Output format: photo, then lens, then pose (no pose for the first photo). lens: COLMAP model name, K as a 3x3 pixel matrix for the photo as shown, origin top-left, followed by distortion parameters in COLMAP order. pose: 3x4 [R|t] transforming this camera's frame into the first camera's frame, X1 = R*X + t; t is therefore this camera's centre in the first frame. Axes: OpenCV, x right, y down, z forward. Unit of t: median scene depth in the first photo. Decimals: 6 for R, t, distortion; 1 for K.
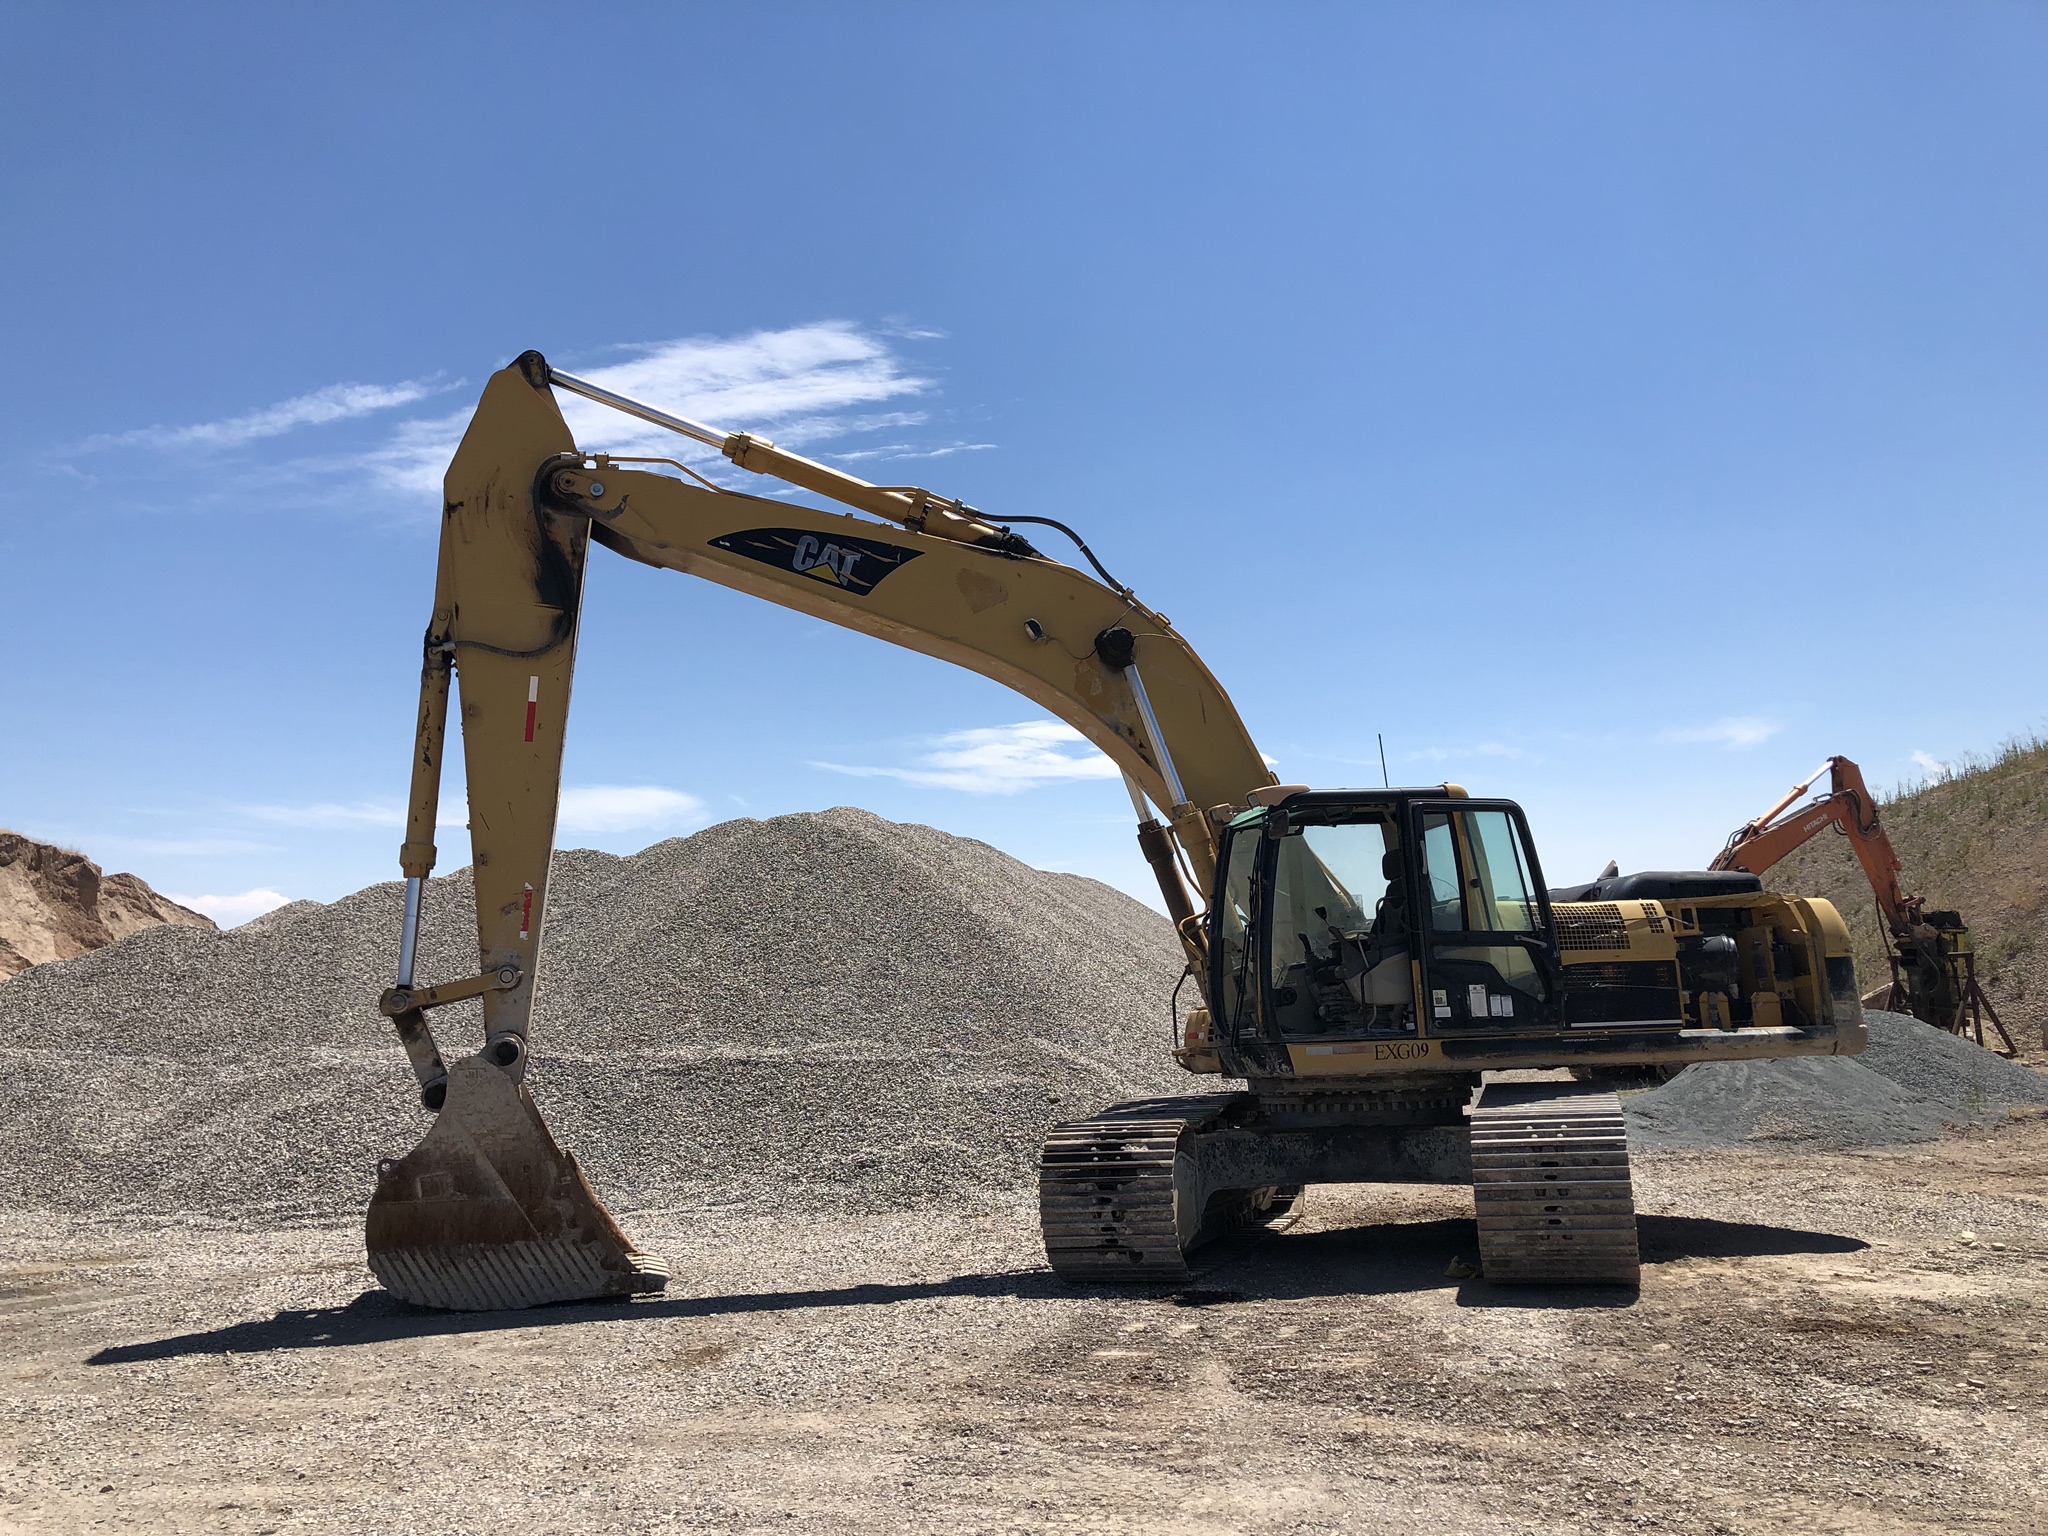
lens RADIAL K [[1651.2, 0, 970.7], [0, 1651.2, 773.0], [0, 0, 1]] dist [0.048408, -0.042598]
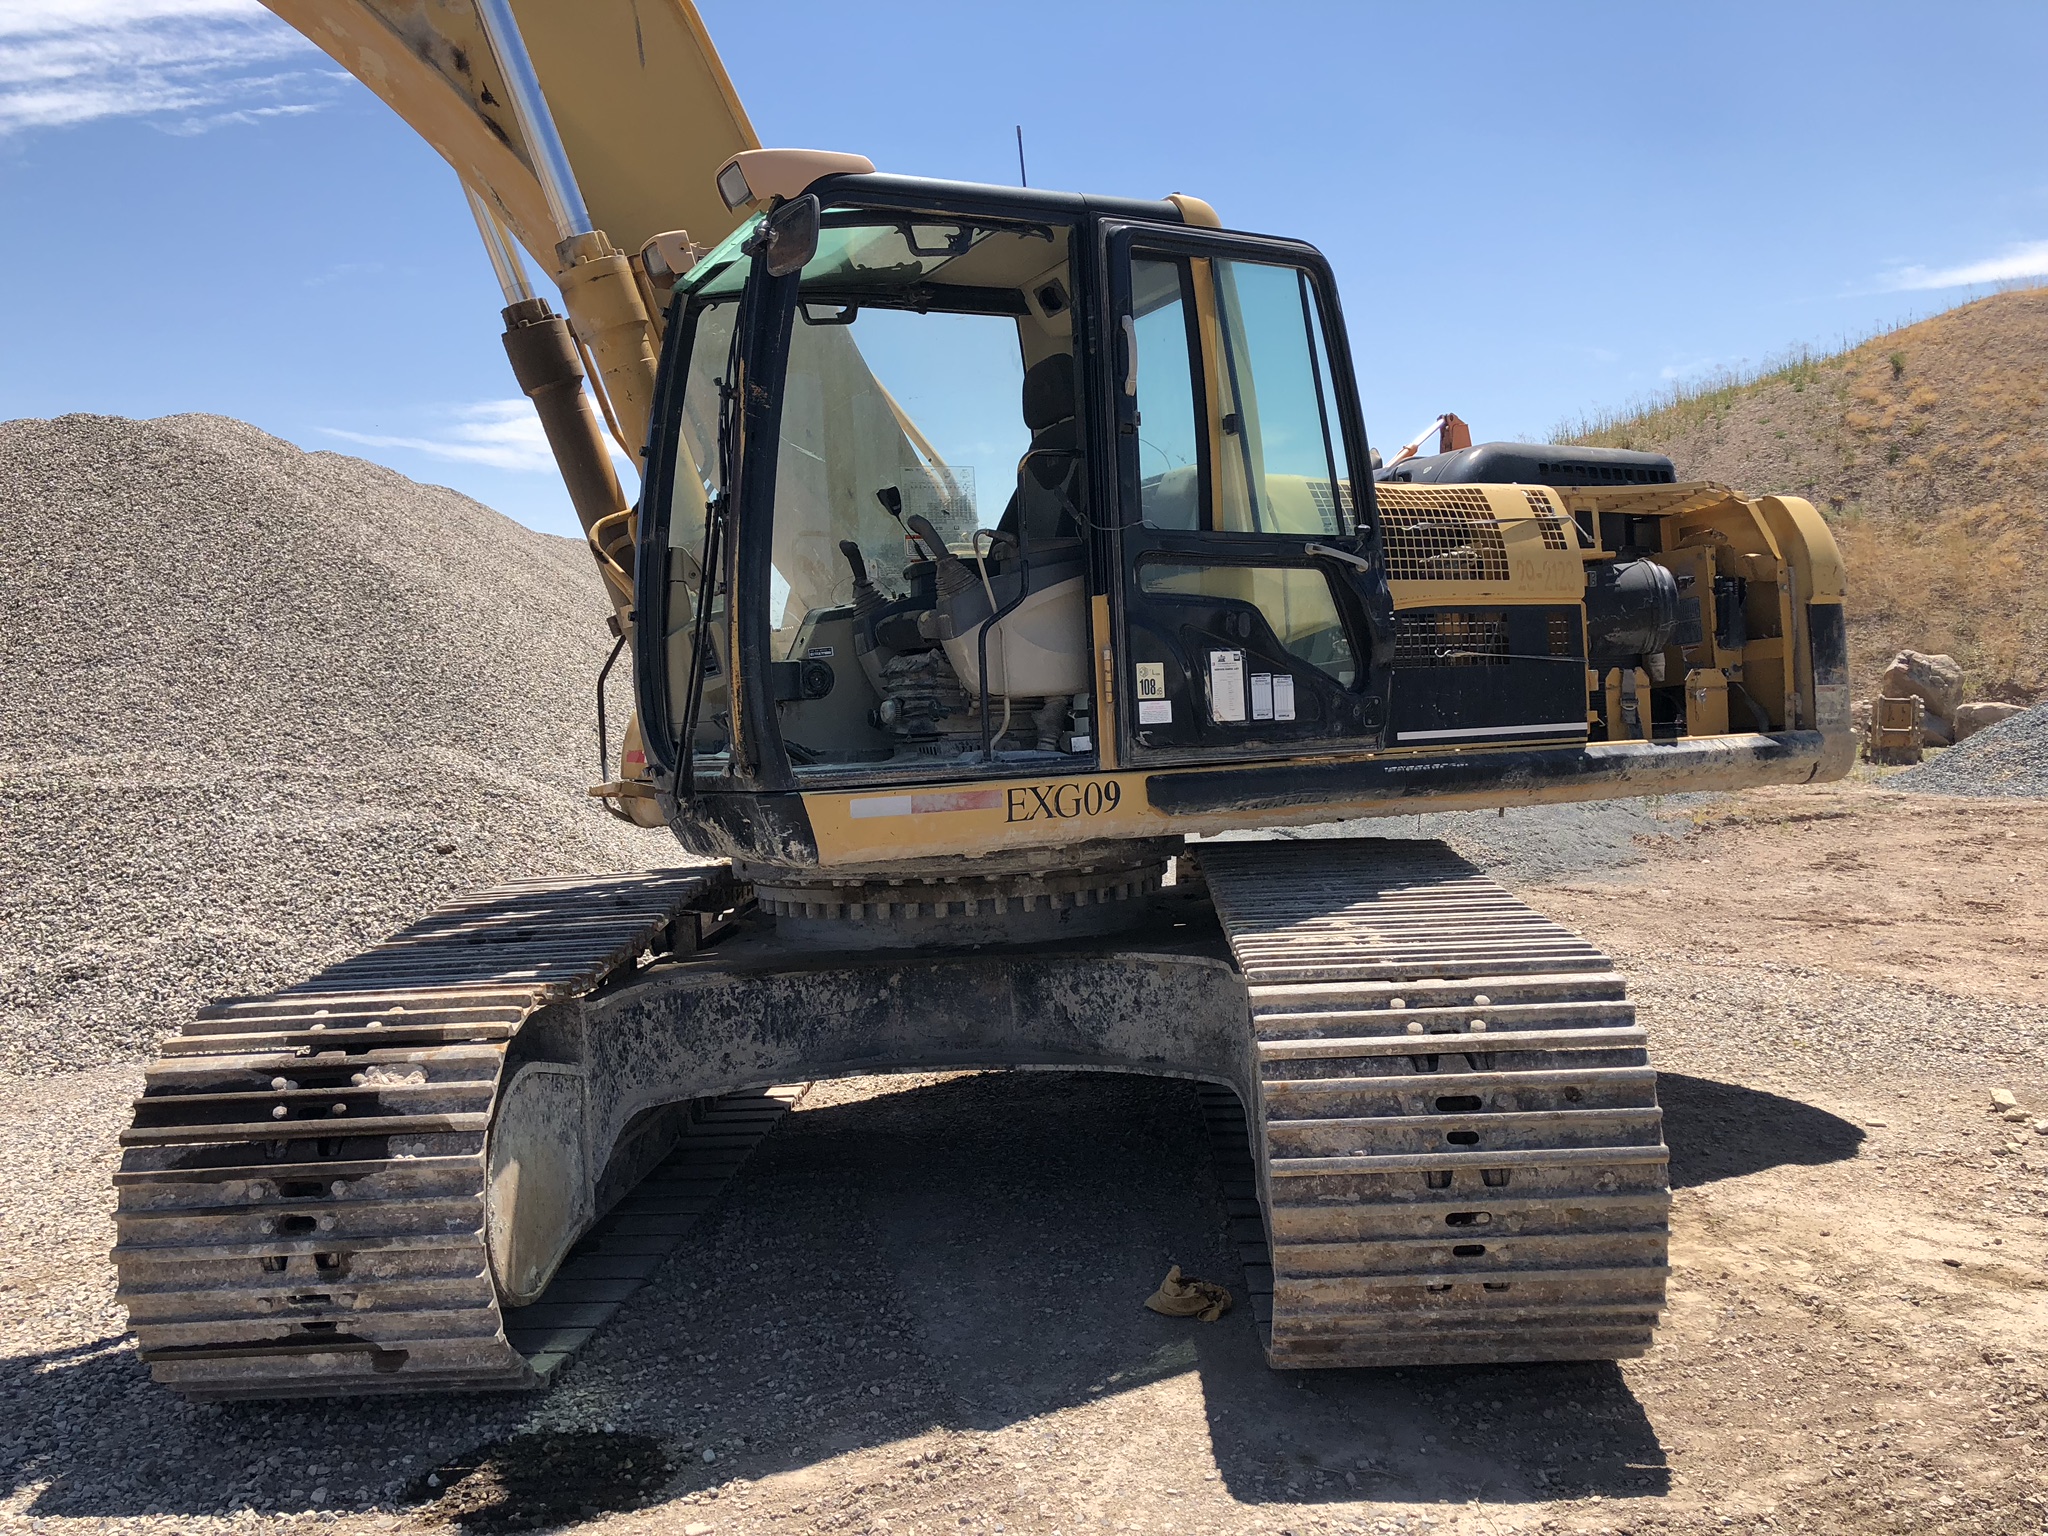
lens RADIAL K [[1651.2, 0, 1033.4], [0, 1651.2, 755.6], [0, 0, 1]] dist [0.048408, -0.042598]
pose [[0.953538, -0.011944, 0.301035, 0.116805], [-0.041050, 0.984744, 0.169099, 0.079508], [-0.298463, -0.173600, 0.938500, 0.574051]]
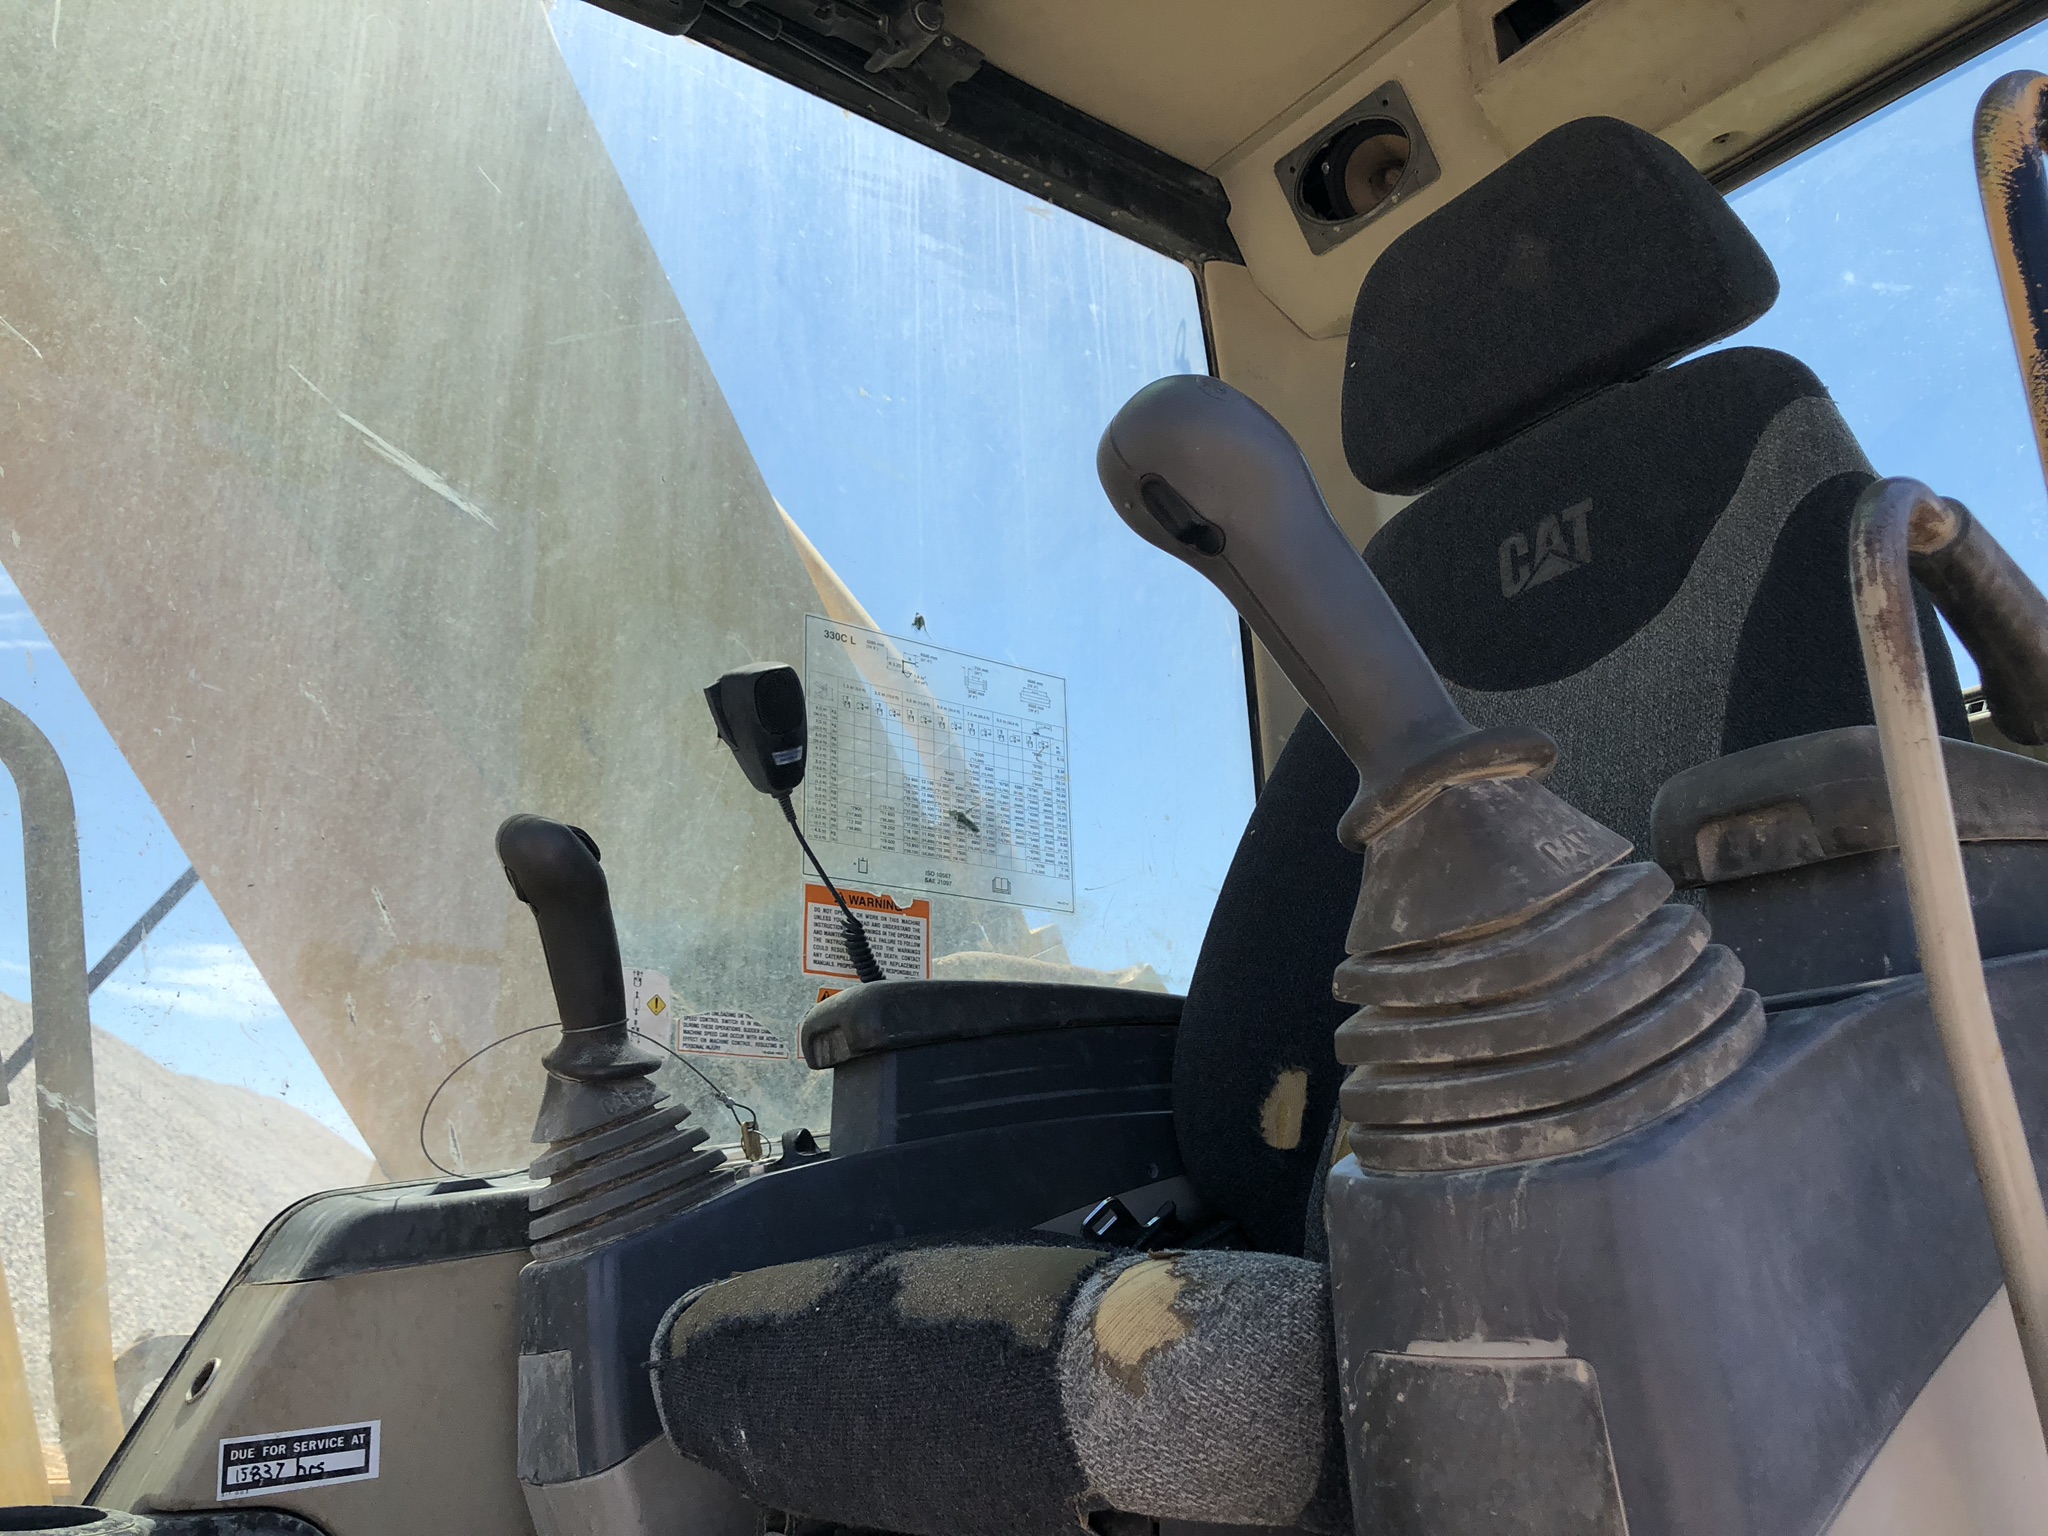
lens RADIAL K [[1651.2, 0, 1005.2], [0, 1651.2, 775.4], [0, 0, 1]] dist [0.048408, -0.042598]
pose [[0.895503, 0.168100, 0.412089, 0.194436], [-0.101963, 0.978789, -0.177695, 0.111777], [-0.433219, 0.117108, 0.893648, 0.955848]]
